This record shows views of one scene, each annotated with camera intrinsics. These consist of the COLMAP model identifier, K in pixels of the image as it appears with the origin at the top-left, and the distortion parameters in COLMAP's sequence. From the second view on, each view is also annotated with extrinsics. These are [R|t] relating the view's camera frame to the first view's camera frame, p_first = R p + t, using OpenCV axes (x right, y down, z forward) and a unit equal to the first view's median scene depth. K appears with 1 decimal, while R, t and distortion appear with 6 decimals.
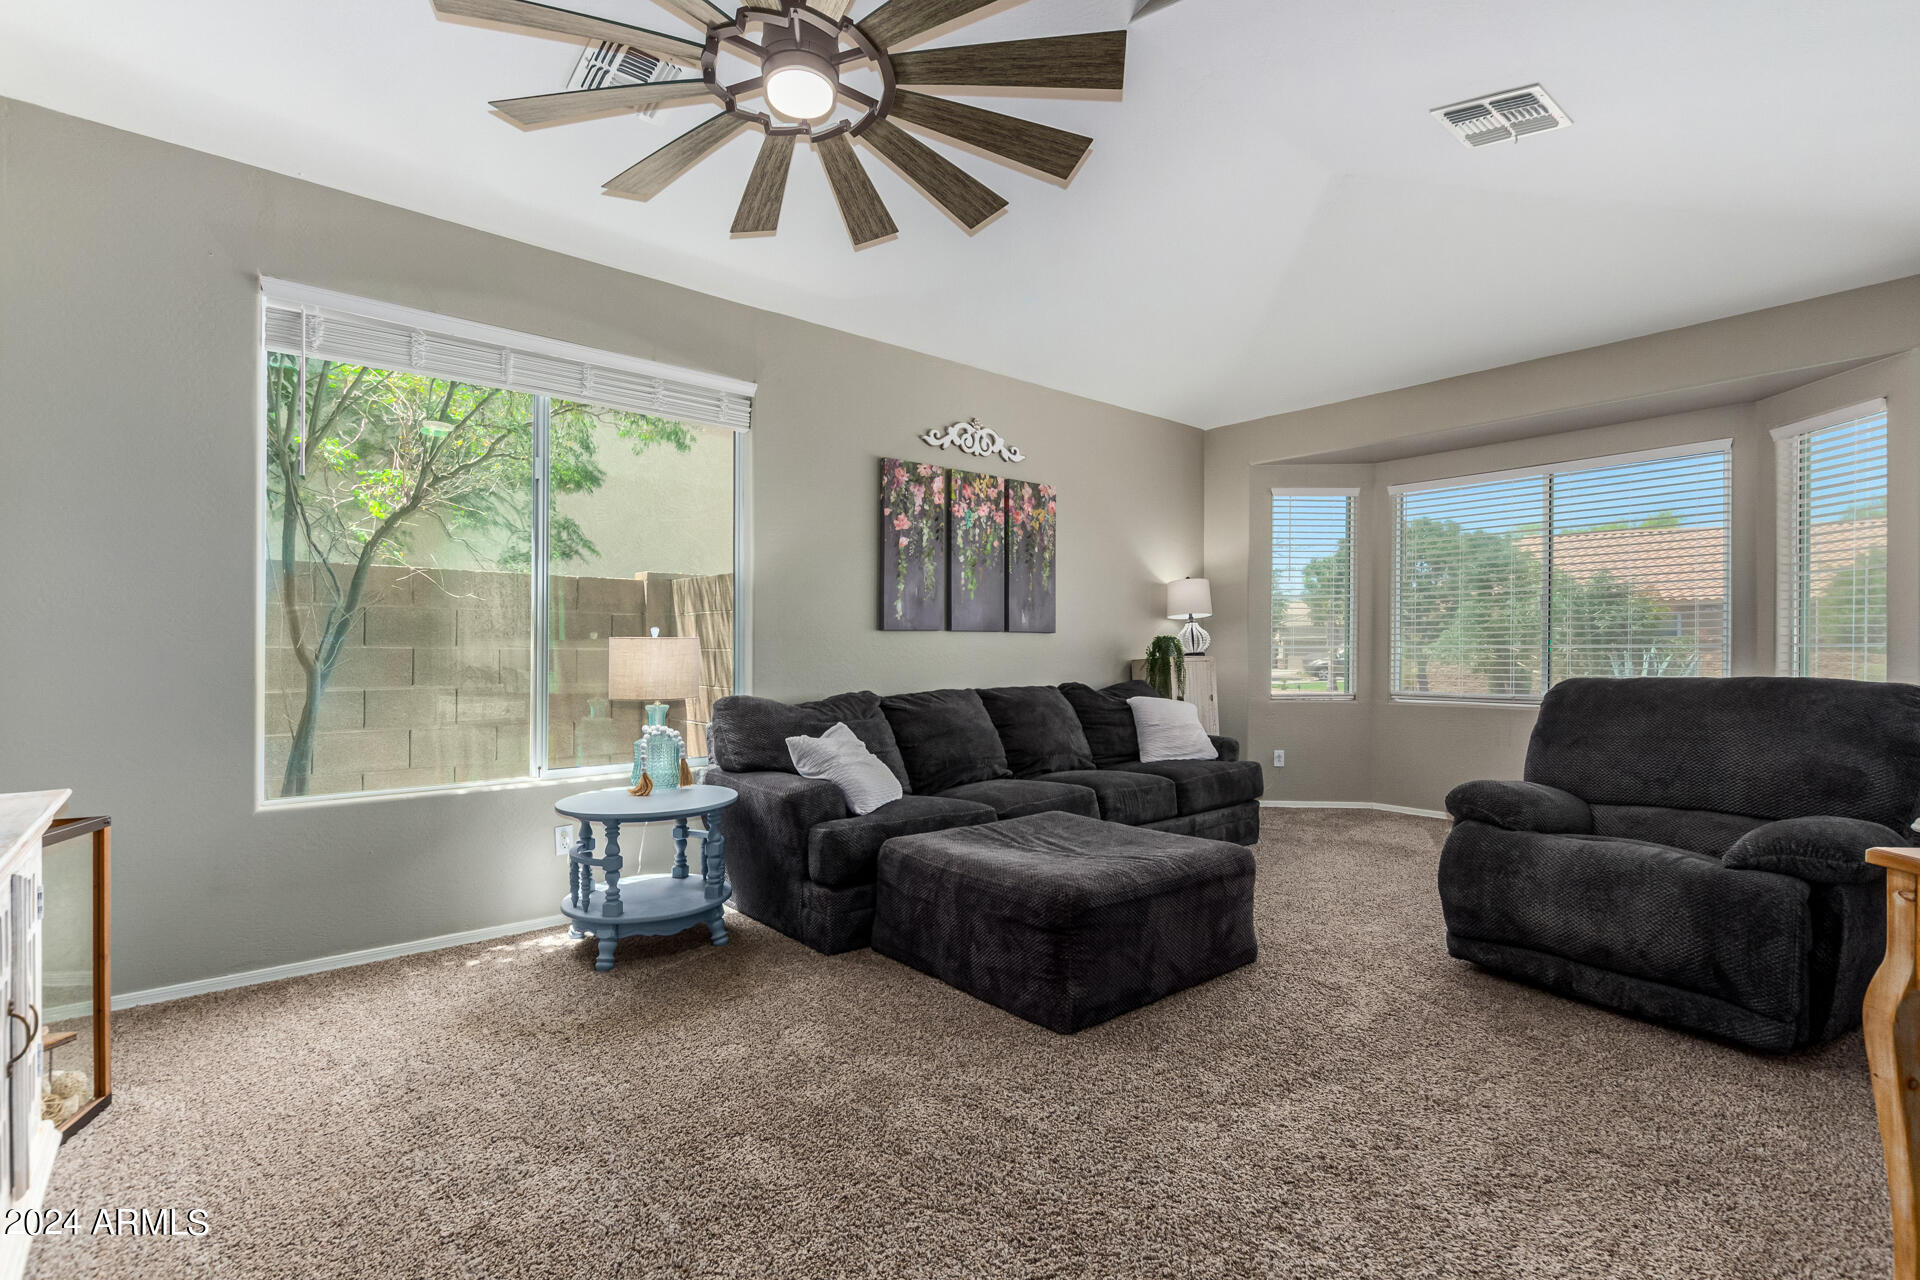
lens RADIAL K [[884.4, 0, 960.0], [0, 884.4, 640.0], [0, 0, 1]] dist [0.005828, -0.003560]
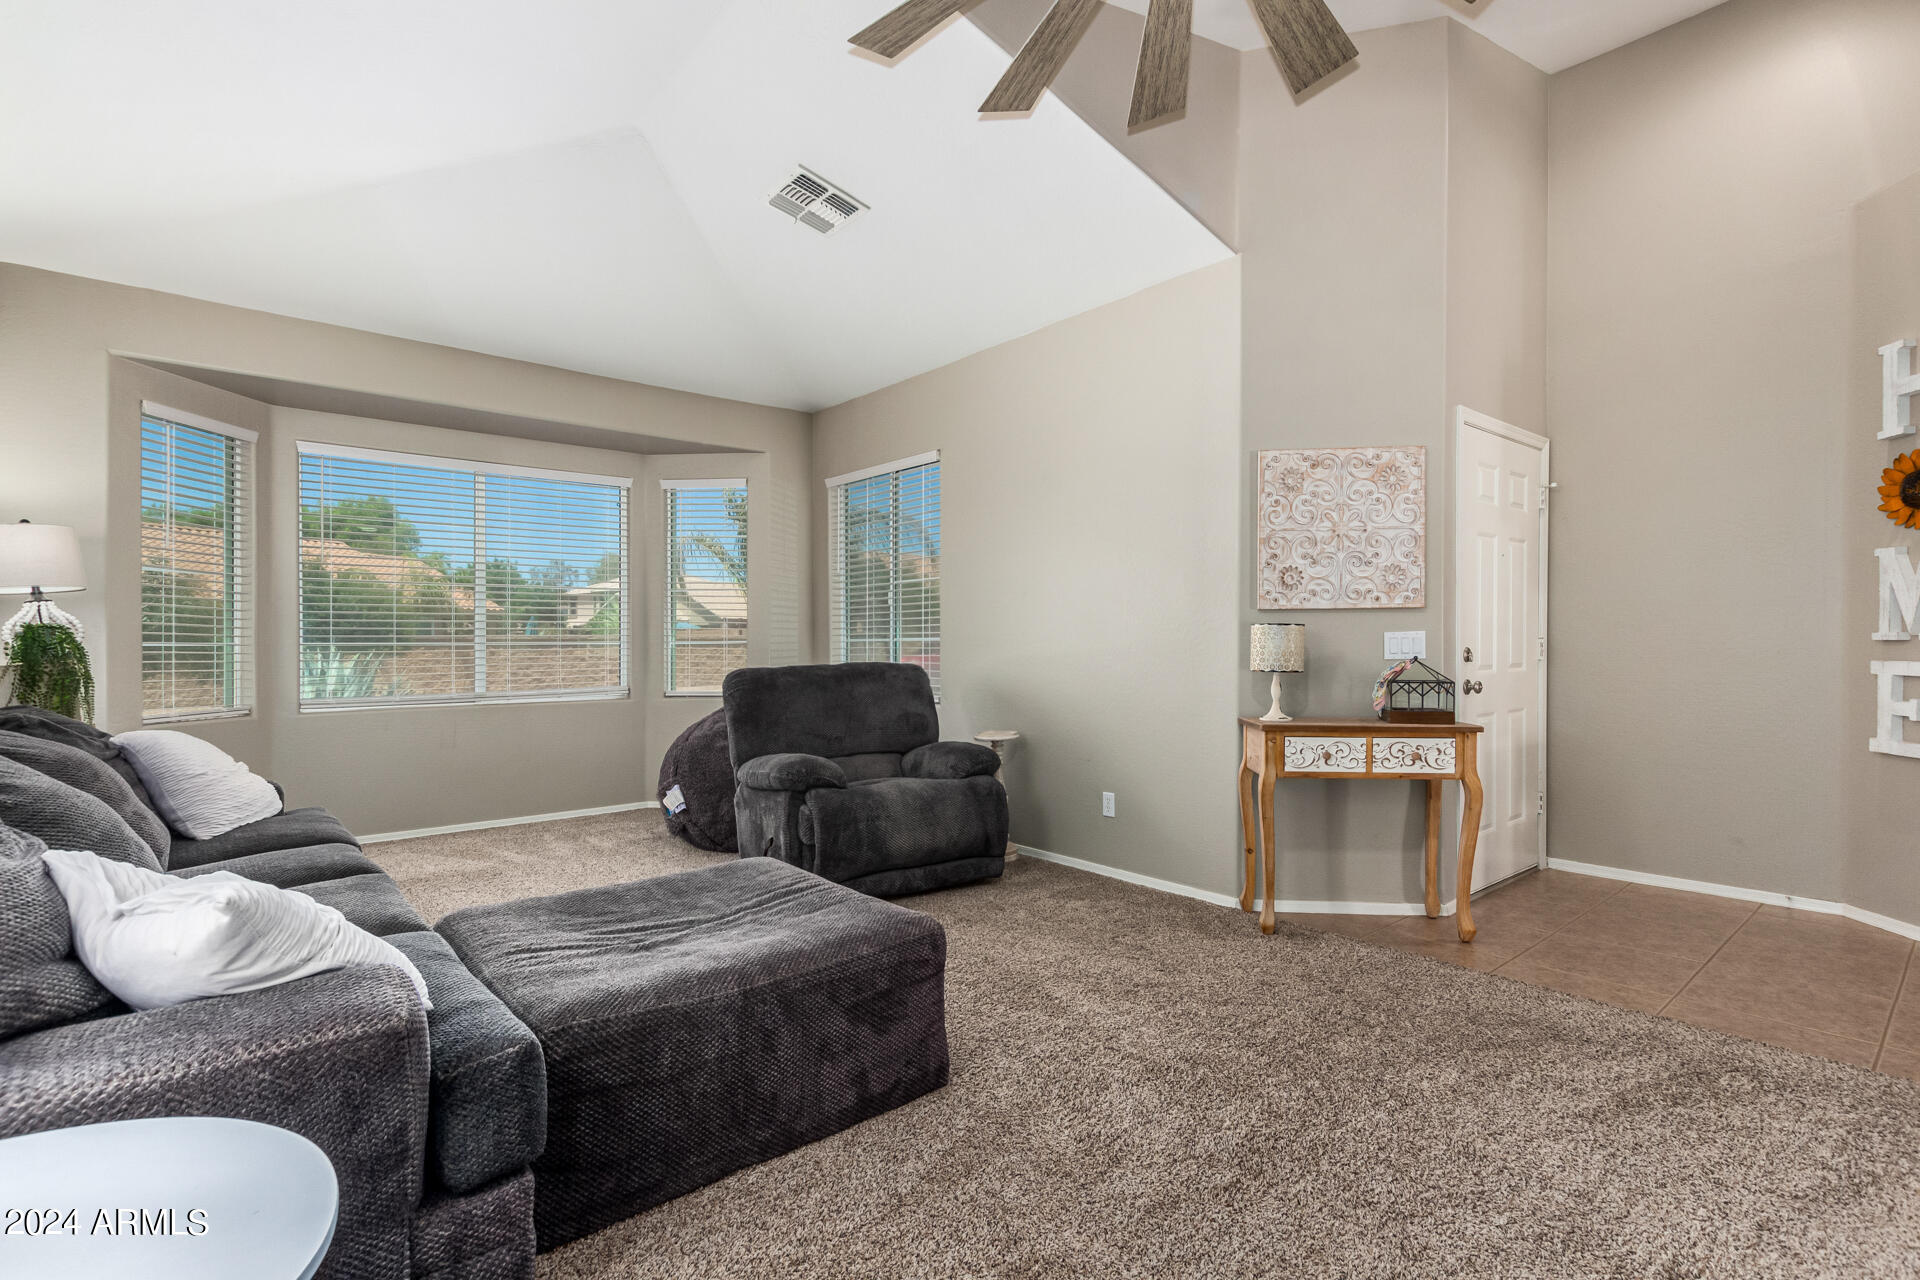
lens RADIAL K [[900.1, 0, 945.1], [0, 900.1, 660.9], [0, 0, 1]] dist [0.002823, -0.000730]
pose [[0.006525, -0.015908, 0.999852, -0.617119], [-0.005817, 0.999856, 0.015946, 0.011811], [-0.999962, -0.005921, 0.006432, 0.804196]]
